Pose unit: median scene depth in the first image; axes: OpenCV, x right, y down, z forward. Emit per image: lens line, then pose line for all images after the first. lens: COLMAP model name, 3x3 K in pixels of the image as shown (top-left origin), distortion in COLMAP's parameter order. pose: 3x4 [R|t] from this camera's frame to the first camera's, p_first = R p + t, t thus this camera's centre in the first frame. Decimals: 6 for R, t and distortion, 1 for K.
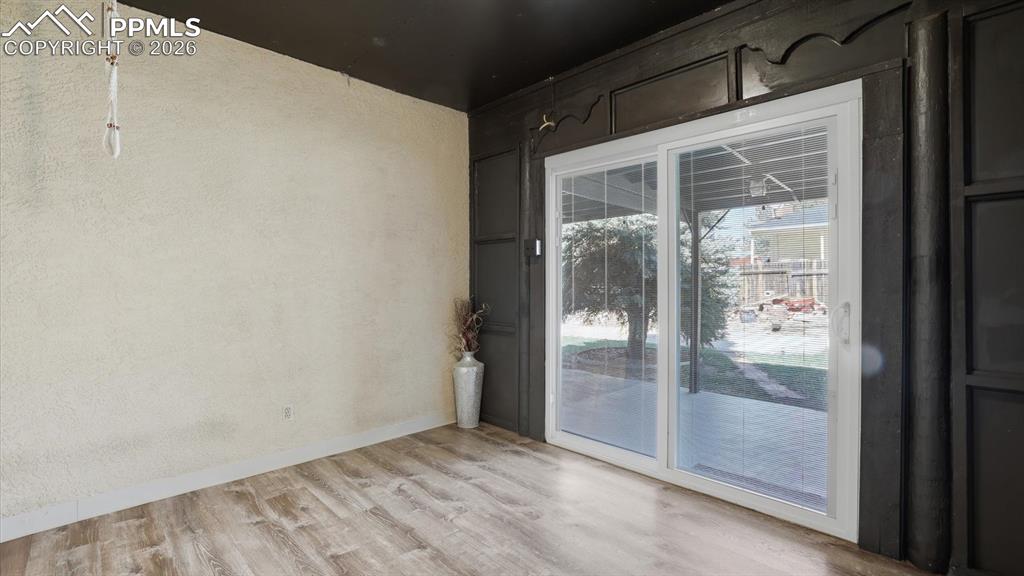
lens RADIAL K [[443.0, 0, 507.1], [0, 443.0, 281.4], [0, 0, 1]] dist [-0.031286, 0.009100]
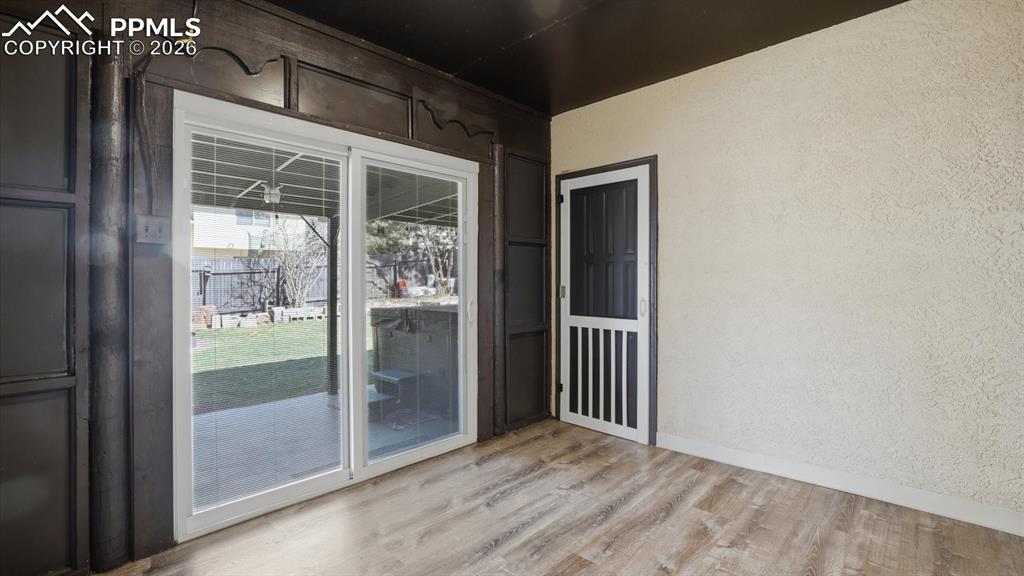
lens RADIAL K [[443.0, 0, 506.6], [0, 443.0, 283.8], [0, 0, 1]] dist [-0.031286, 0.009100]
pose [[-0.000274, -0.003105, 0.999995, -0.628192], [0.012322, 0.999919, 0.003108, -0.001836], [-0.999924, 0.012323, -0.000235, 0.628531]]
